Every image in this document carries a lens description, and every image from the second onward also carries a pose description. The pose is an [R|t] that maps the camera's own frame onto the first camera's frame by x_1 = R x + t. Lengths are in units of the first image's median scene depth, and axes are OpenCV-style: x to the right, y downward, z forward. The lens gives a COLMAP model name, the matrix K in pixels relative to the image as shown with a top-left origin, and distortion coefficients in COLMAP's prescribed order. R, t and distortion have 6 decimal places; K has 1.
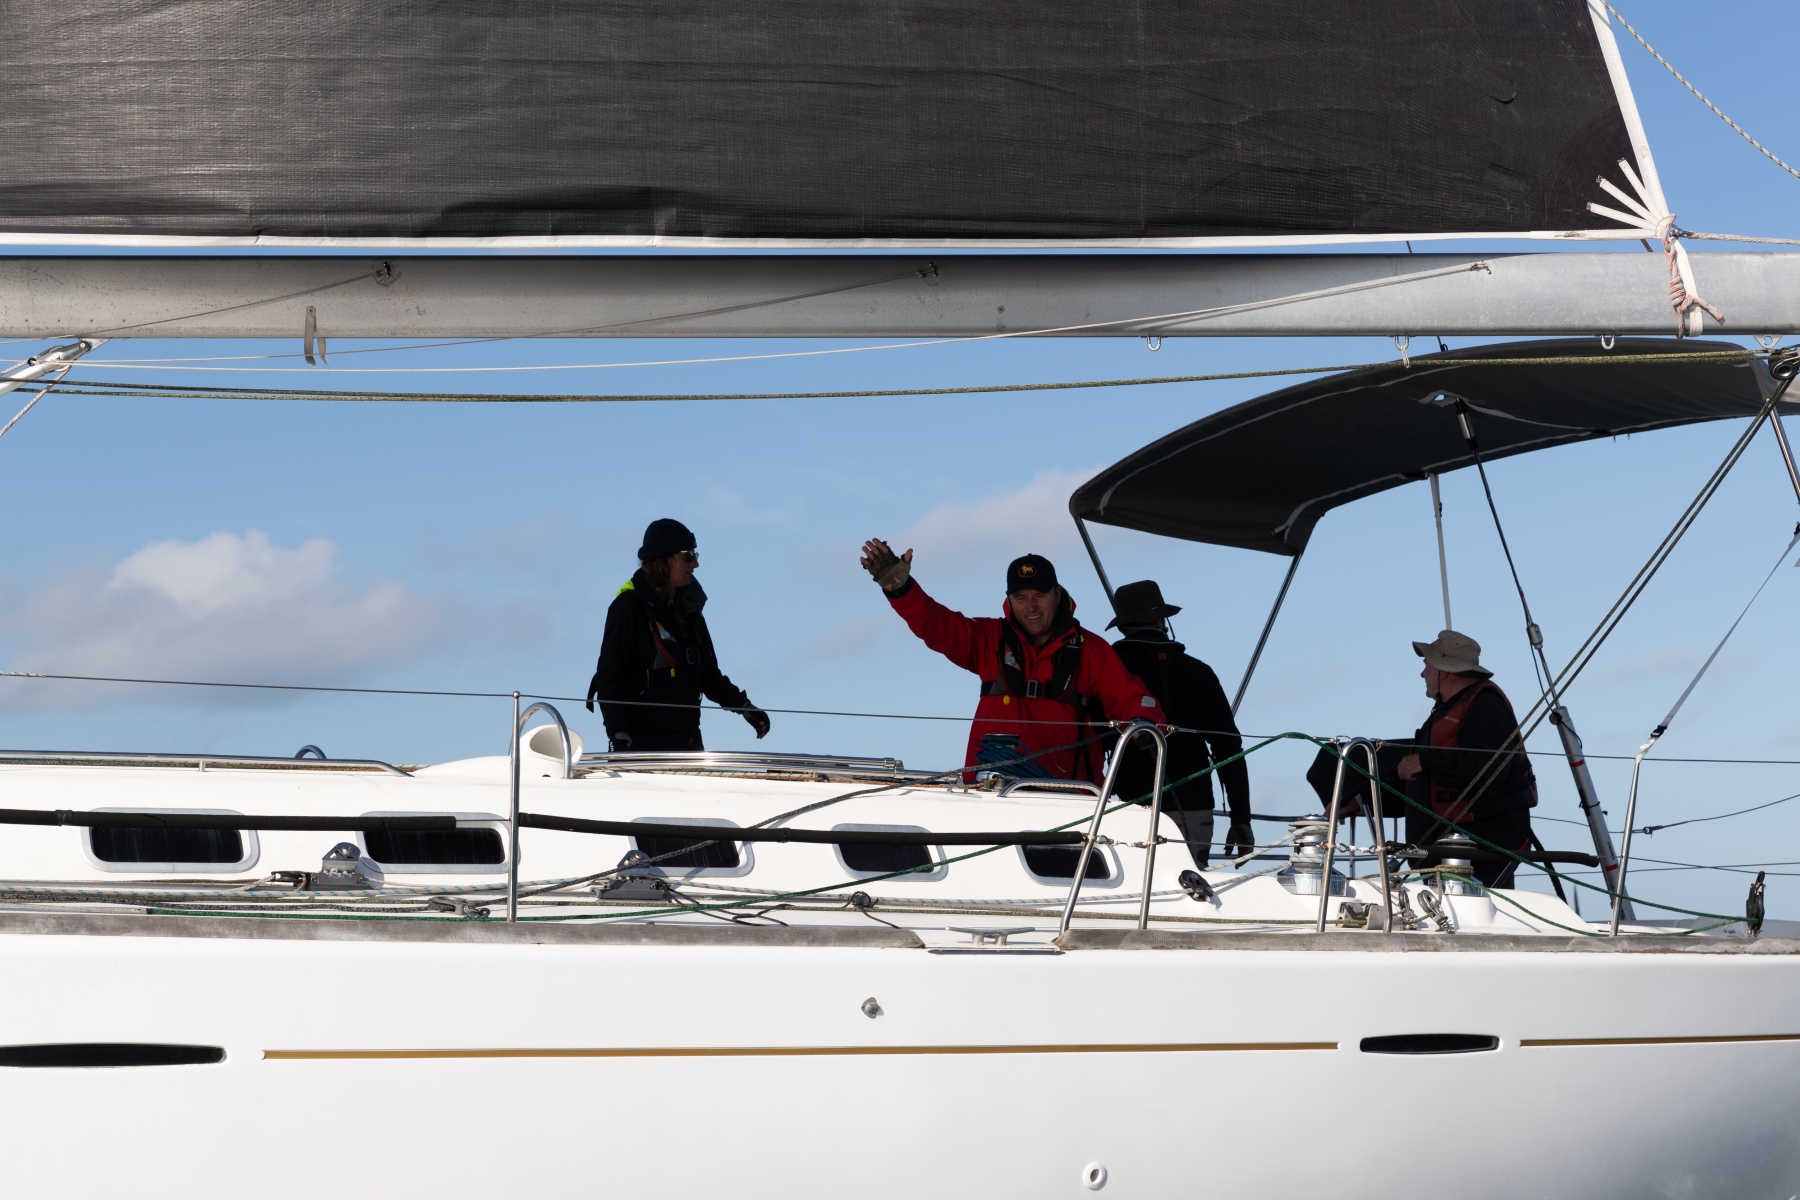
lens RADIAL K [[3527.1, 0, 900.0], [0, 3527.1, 600.0], [0, 0, 1]] dist [-0.070871, 0.110133]
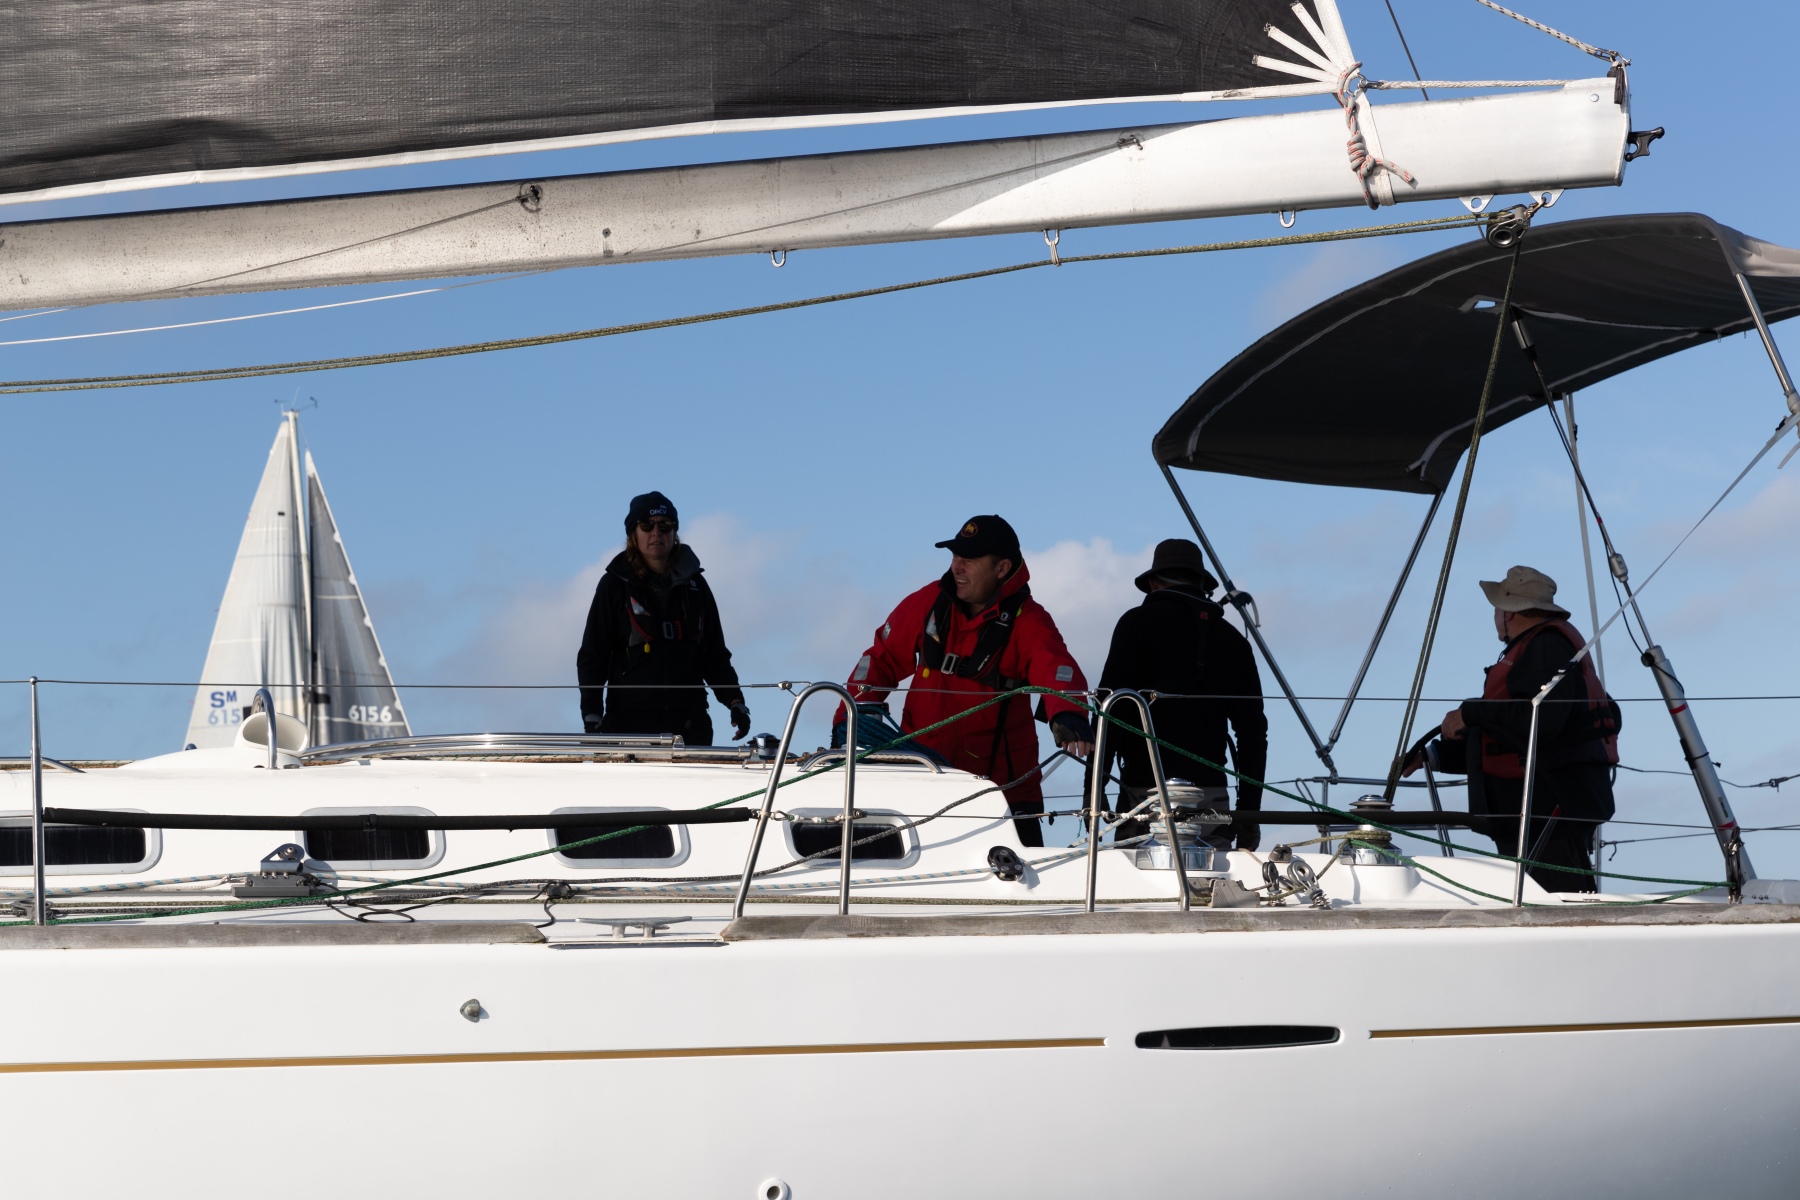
lens RADIAL K [[3527.1, 0, 900.0], [0, 3527.1, 600.0], [0, 0, 1]] dist [-0.070871, 0.110133]
pose [[0.978187, -0.042504, -0.203332, 0.245642], [0.043385, 0.999058, -0.000123, 0.013810], [0.203146, -0.008701, 0.979110, 0.124794]]
